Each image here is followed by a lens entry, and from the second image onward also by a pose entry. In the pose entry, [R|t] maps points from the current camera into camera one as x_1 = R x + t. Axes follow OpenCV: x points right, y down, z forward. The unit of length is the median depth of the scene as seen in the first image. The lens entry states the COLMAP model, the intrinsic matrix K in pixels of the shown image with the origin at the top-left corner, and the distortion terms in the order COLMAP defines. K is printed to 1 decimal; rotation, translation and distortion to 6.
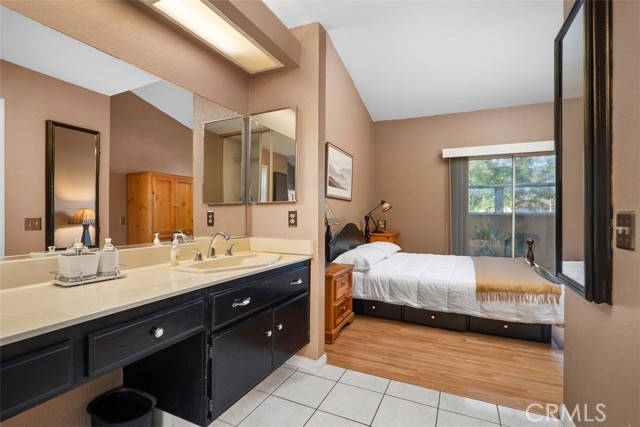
lens RADIAL K [[286.6, 0, 329.1], [0, 286.6, 214.8], [0, 0, 1]] dist [-0.001084, -0.000161]
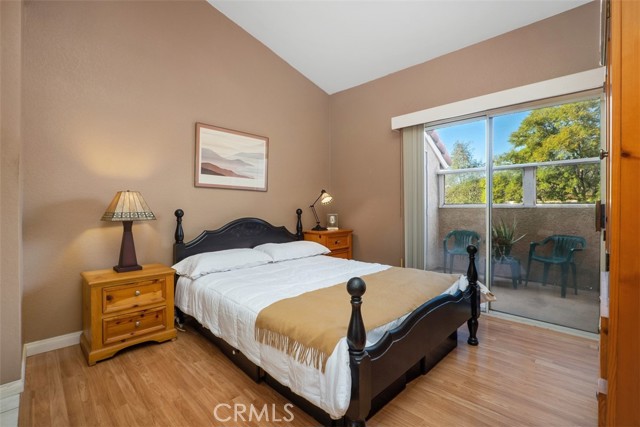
lens RADIAL K [[288.1, 0, 320.4], [0, 288.1, 210.8], [0, 0, 1]] dist [-0.000424, -0.000235]
pose [[0.936301, -0.001673, -0.351196, 0.844746], [0.003736, 0.999980, 0.005196, 0.007732], [0.351180, -0.006177, 0.936288, 0.433453]]
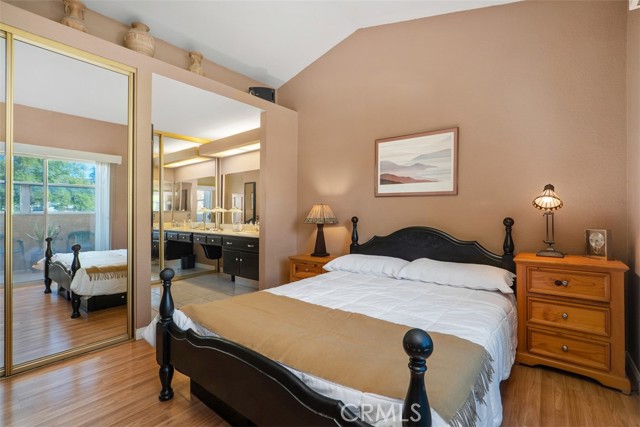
lens RADIAL K [[288.1, 0, 320.4], [0, 288.1, 210.8], [0, 0, 1]] dist [-0.000424, -0.000235]
pose [[-0.227884, -0.018006, -0.973522, 1.294553], [-0.006424, 0.999835, -0.016989, 0.003246], [0.973667, 0.002382, -0.227962, 1.375068]]
